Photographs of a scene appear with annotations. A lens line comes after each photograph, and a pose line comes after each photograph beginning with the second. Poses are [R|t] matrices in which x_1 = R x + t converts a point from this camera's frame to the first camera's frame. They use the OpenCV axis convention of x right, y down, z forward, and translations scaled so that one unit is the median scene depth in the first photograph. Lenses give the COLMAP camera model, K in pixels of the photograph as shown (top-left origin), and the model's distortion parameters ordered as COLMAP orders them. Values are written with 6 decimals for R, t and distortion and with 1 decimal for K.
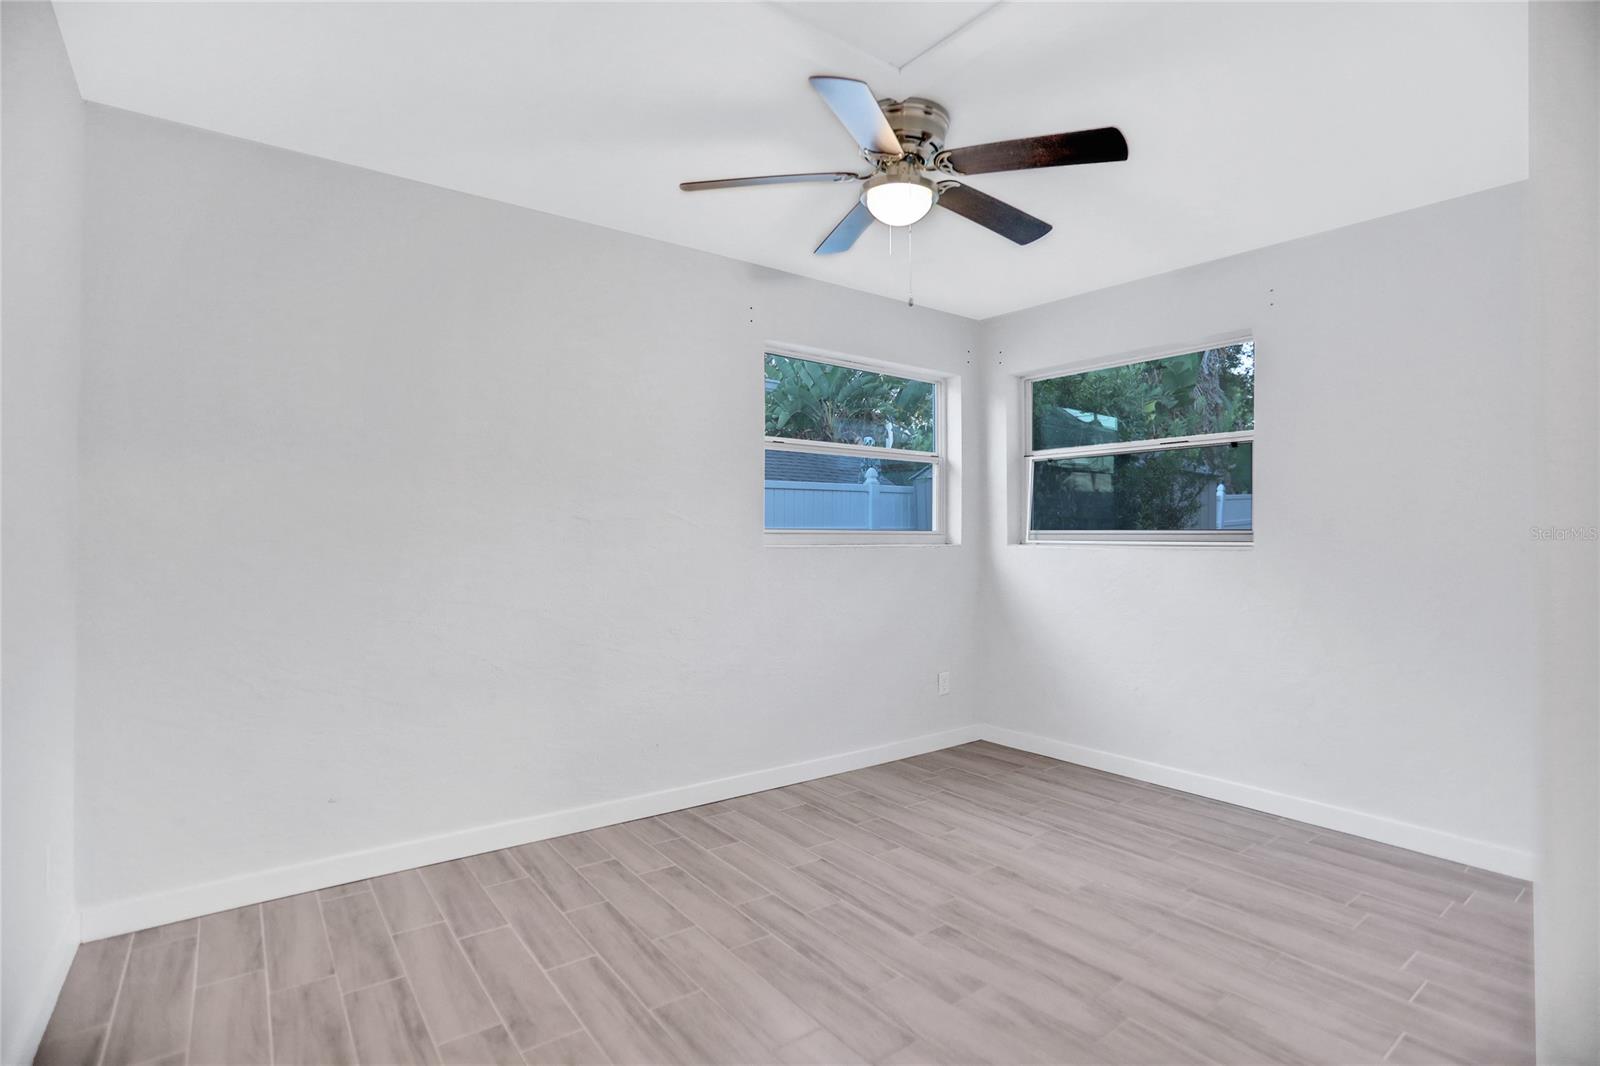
lens RADIAL K [[774.8, 0, 803.5], [0, 774.8, 535.9], [0, 0, 1]] dist [-0.089140, 0.051453]
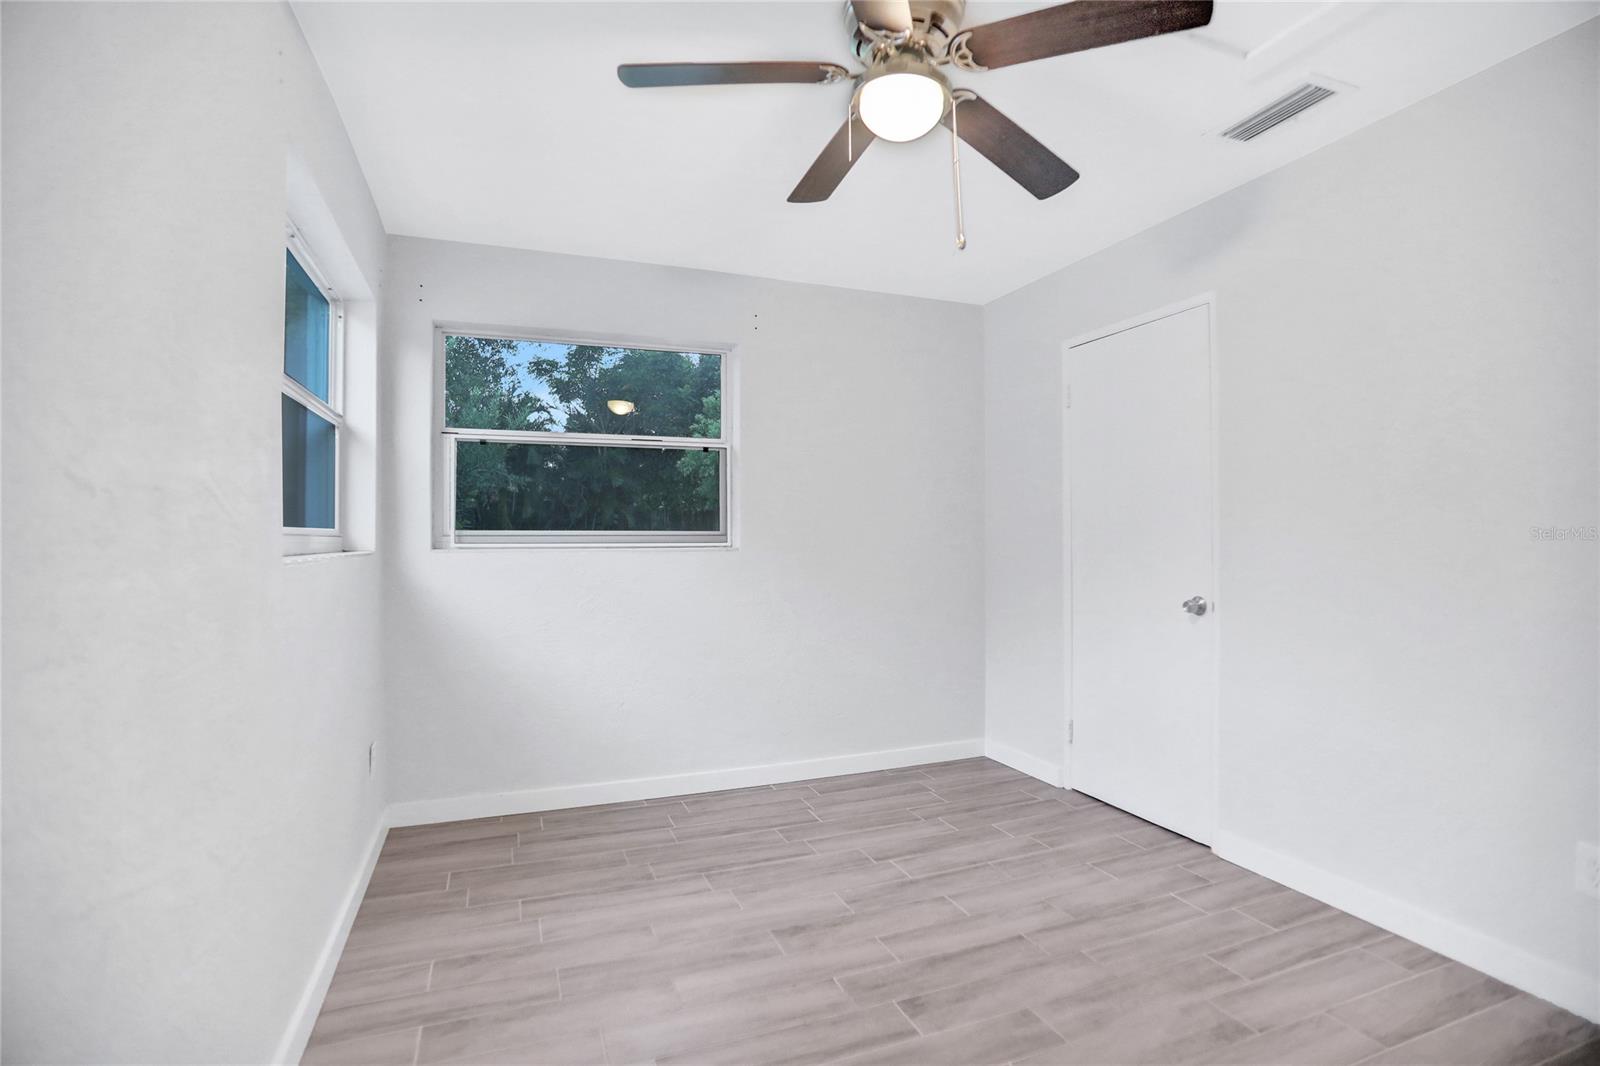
lens RADIAL K [[774.8, 0, 803.5], [0, 774.8, 535.9], [0, 0, 1]] dist [-0.089140, 0.051453]
pose [[0.271163, 0.000249, 0.962533, -0.443728], [0.003104, 0.999995, -0.001133, -0.000159], [-0.962528, 0.003295, 0.271161, 0.604476]]
